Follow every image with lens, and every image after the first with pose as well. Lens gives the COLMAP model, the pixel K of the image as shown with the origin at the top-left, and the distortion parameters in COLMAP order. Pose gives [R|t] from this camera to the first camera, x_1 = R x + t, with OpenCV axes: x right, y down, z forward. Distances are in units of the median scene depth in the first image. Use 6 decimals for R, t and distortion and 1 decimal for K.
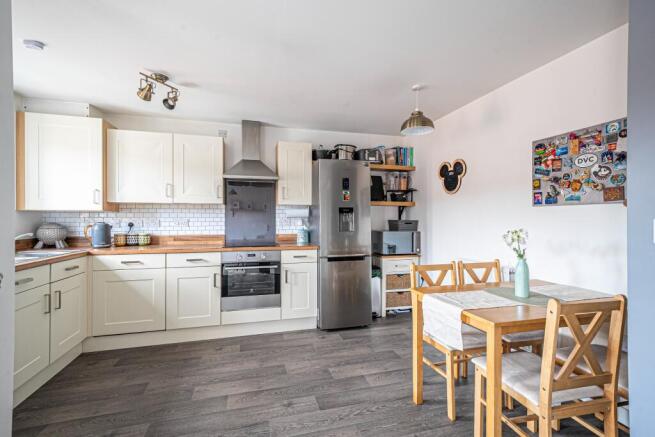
lens RADIAL K [[296.9, 0, 327.9], [0, 296.9, 219.7], [0, 0, 1]] dist [0.003008, 0.000721]
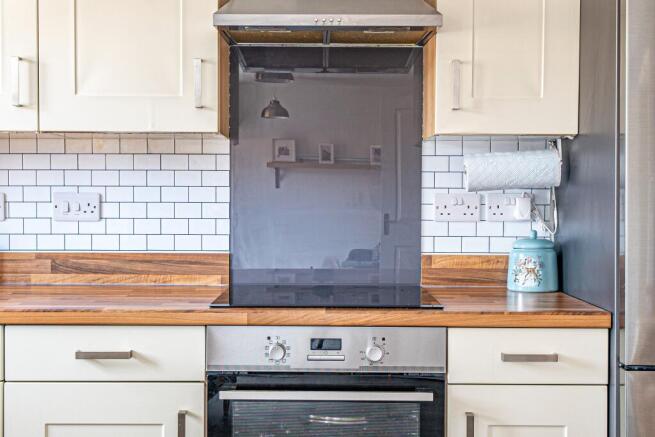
lens RADIAL K [[883.8, 0, 322.7], [0, 883.8, 217.0], [0, 0, 1]] dist [0.015015, 0.000000]
pose [[0.964736, 0.011142, -0.262985, -0.070503], [-0.005511, 0.999740, 0.022140, 0.001479], [0.263163, -0.019909, 0.964546, 0.303994]]
